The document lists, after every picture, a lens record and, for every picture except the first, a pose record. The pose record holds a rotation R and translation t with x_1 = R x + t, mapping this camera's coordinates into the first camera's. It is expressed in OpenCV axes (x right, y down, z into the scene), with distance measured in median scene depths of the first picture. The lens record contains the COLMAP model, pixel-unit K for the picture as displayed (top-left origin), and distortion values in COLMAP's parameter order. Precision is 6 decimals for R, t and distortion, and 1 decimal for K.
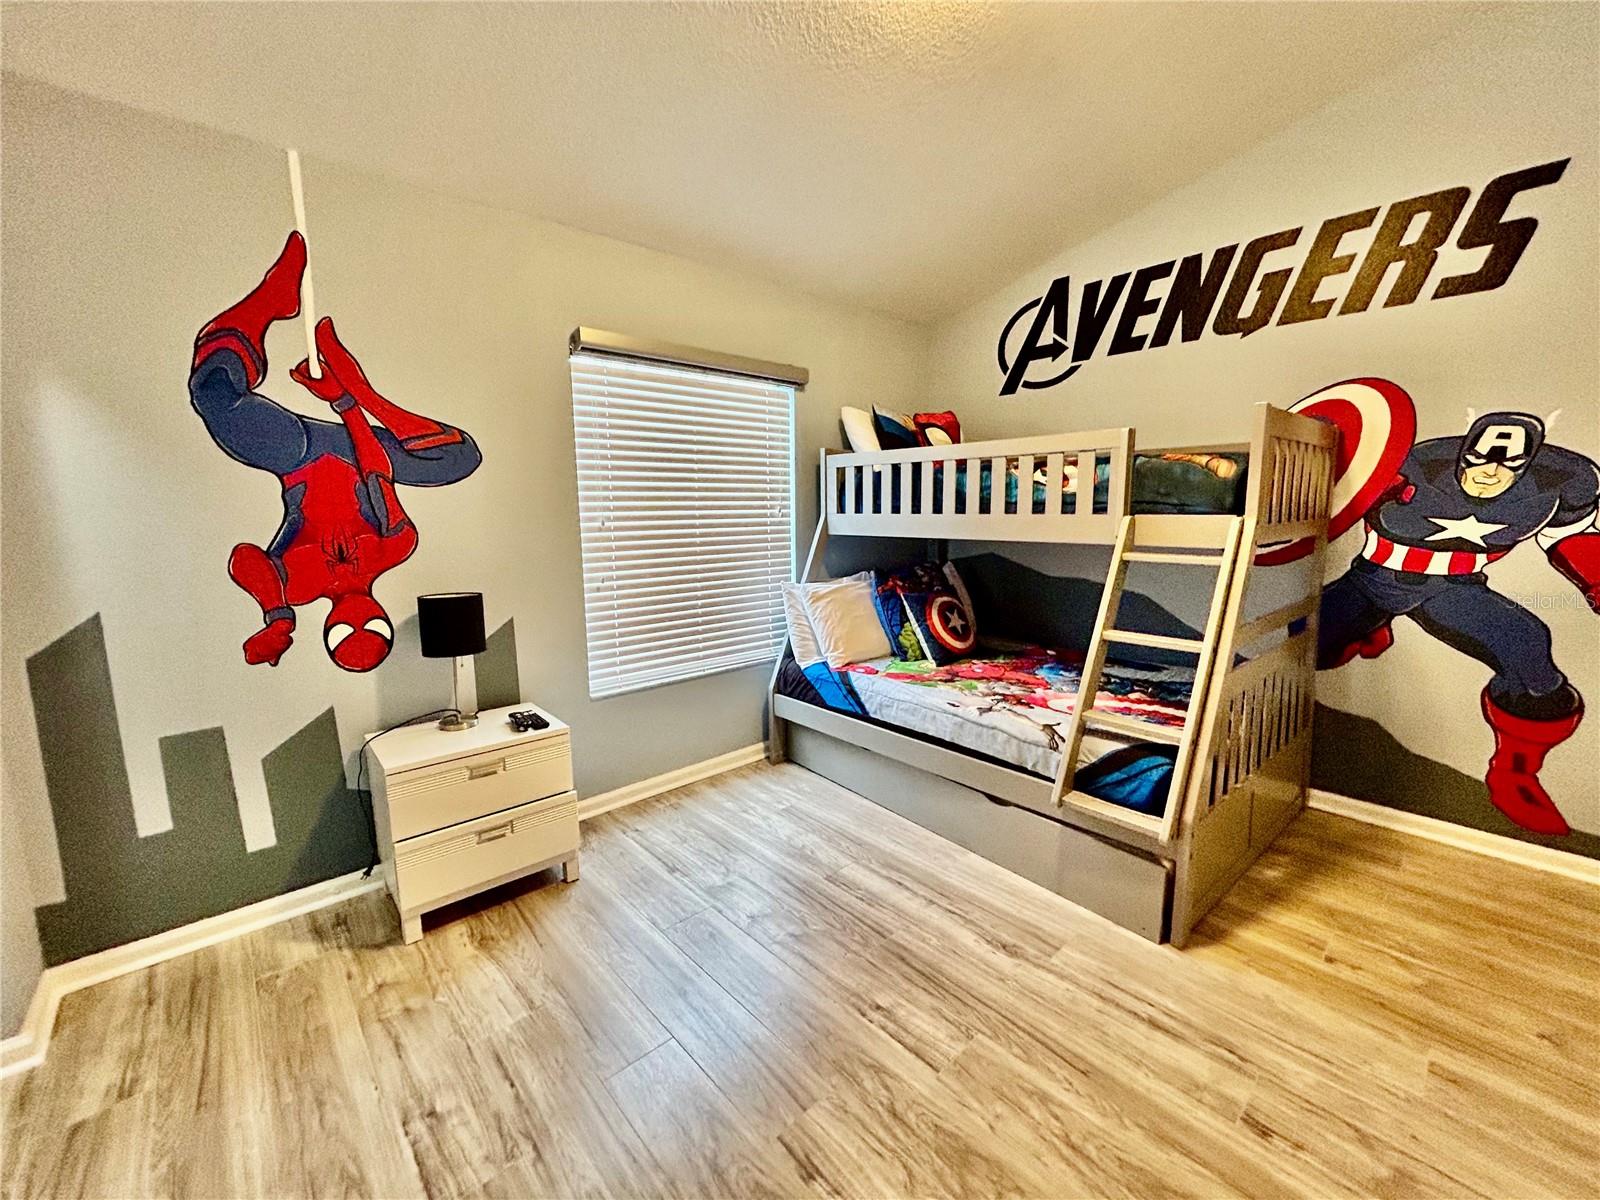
lens RADIAL K [[647.2, 0, 801.0], [0, 647.2, 598.3], [0, 0, 1]] dist [0.000063, 0.000432]
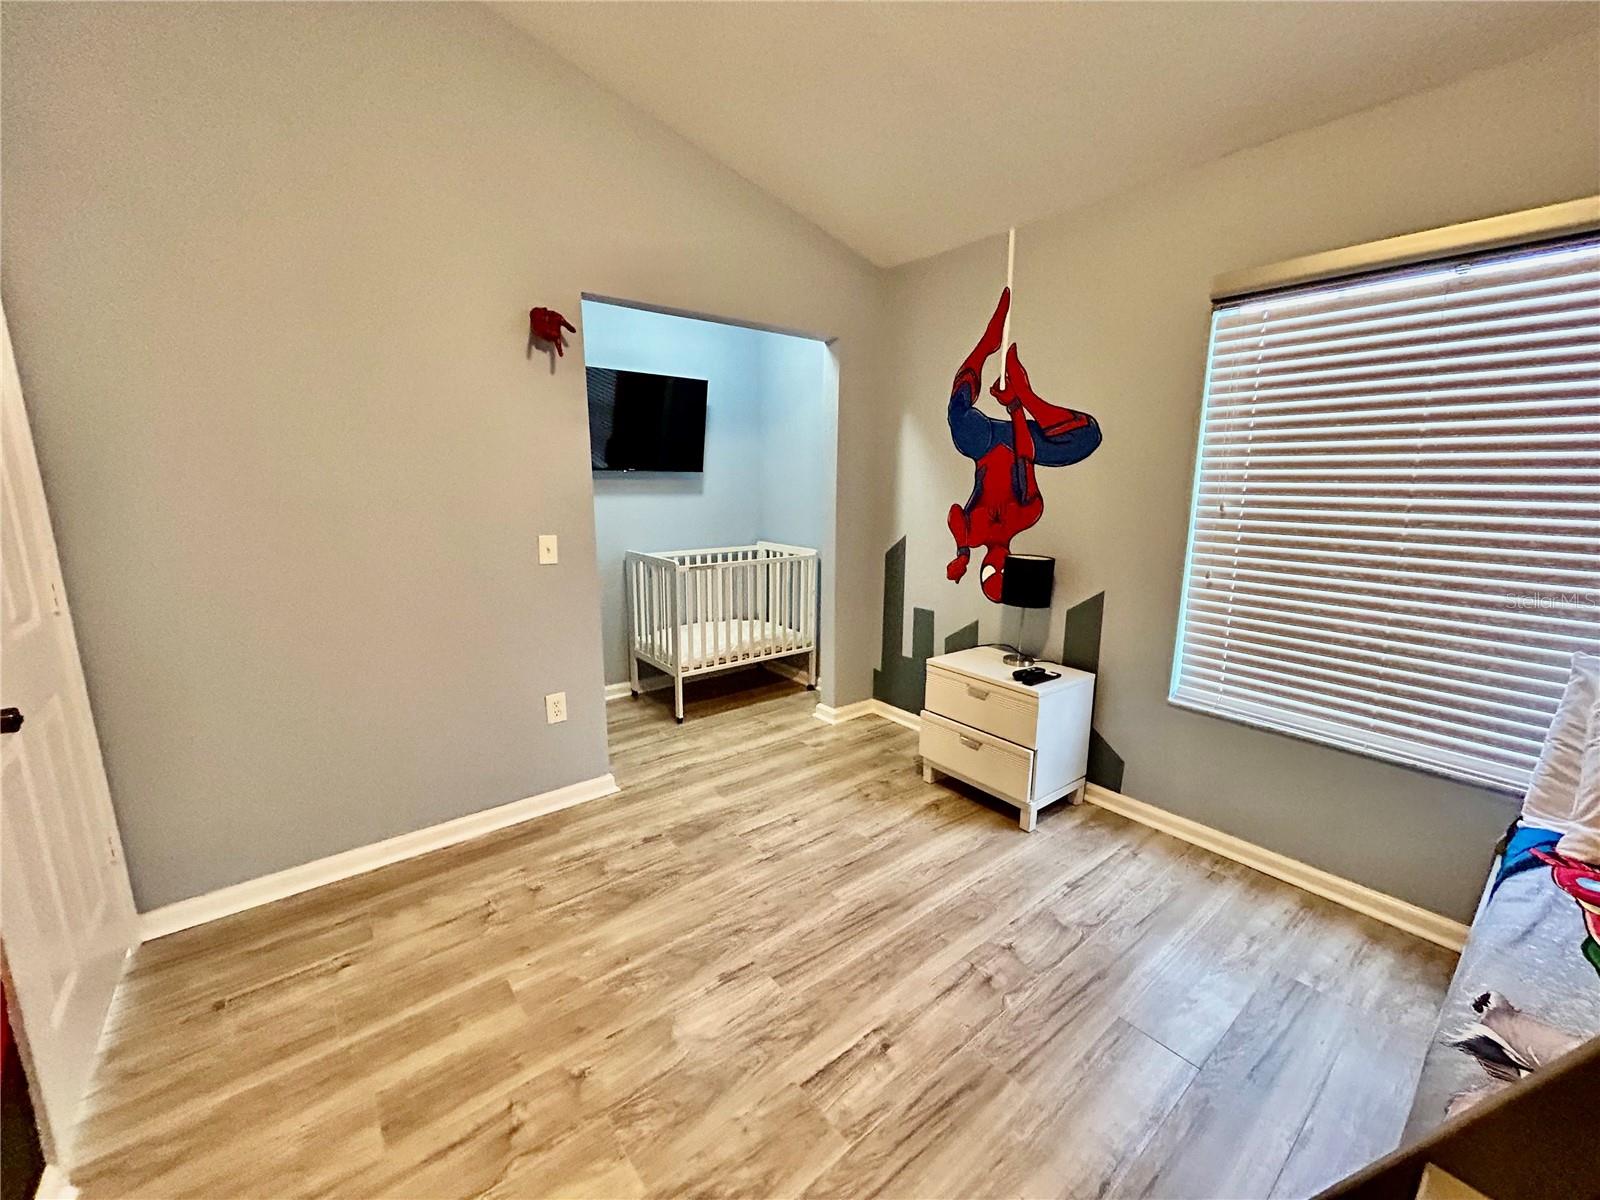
lens RADIAL K [[647.2, 0, 801.0], [0, 647.2, 598.3], [0, 0, 1]] dist [0.000063, 0.000432]
pose [[-0.060231, 0.197717, -0.978407, 0.740180], [-0.146565, 0.967811, 0.204599, -0.123919], [0.987366, 0.155723, -0.029314, 0.668357]]
